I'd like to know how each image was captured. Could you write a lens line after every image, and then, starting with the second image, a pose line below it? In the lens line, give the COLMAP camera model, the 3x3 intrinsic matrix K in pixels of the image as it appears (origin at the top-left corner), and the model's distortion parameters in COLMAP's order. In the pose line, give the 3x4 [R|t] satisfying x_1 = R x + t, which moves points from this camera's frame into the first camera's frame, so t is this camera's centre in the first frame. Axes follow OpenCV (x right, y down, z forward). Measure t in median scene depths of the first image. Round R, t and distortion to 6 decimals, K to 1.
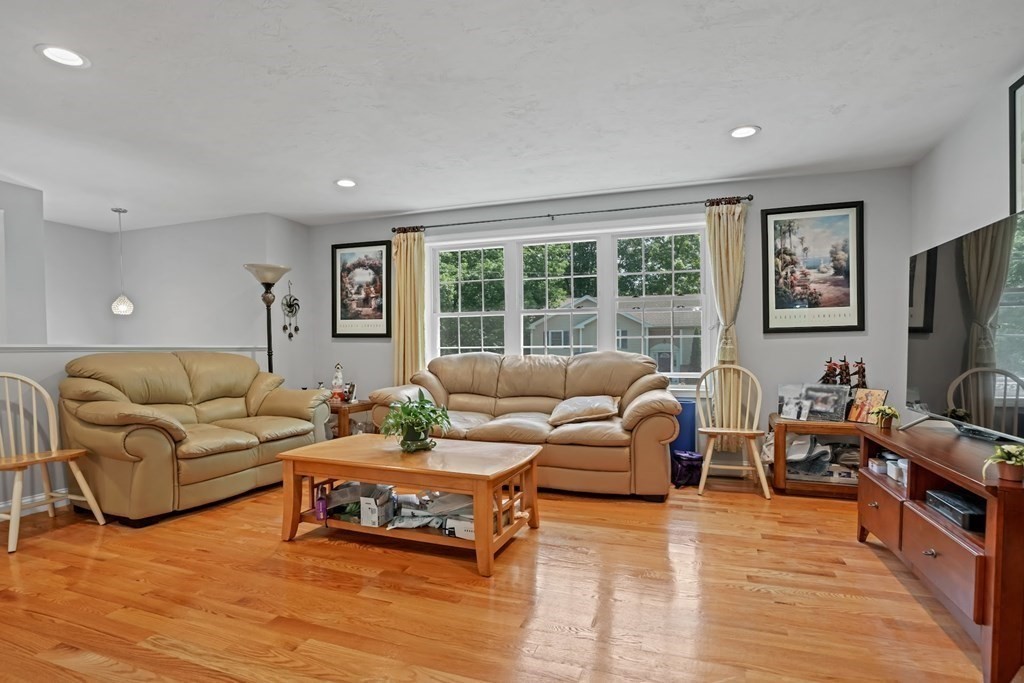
lens RADIAL K [[486.9, 0, 511.0], [0, 486.9, 349.1], [0, 0, 1]] dist [-0.024218, 0.008376]
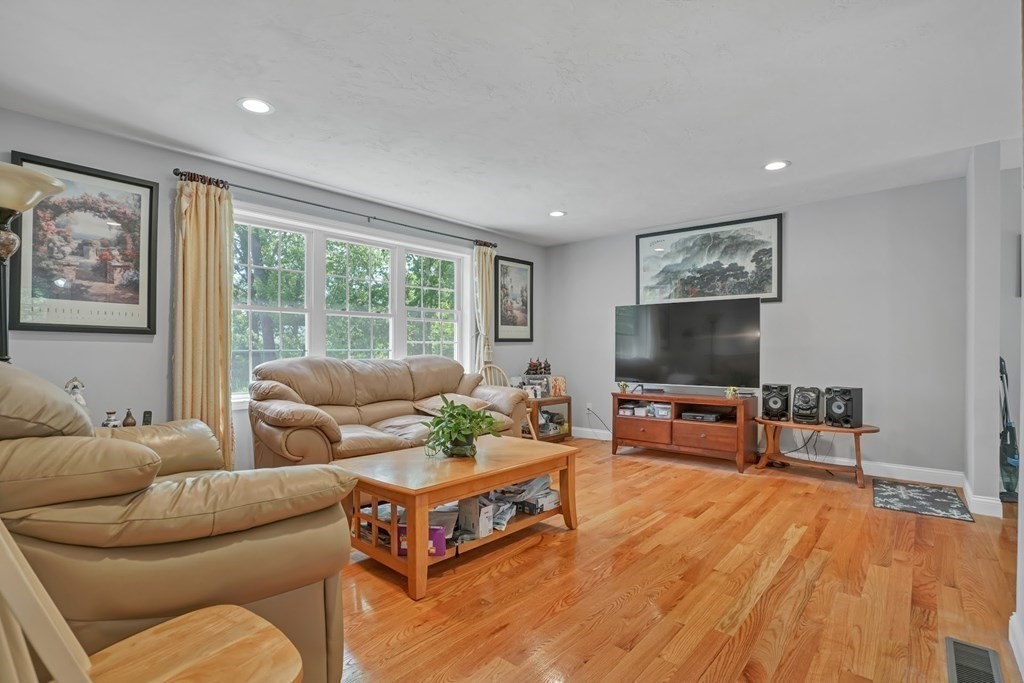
lens RADIAL K [[486.9, 0, 492.2], [0, 486.9, 344.7], [0, 0, 1]] dist [-0.024218, 0.008376]
pose [[0.425065, 0.014556, 0.905046, -0.659895], [-0.005697, 0.999894, -0.013406, -0.004356], [-0.905145, 0.000542, 0.425103, 0.340156]]
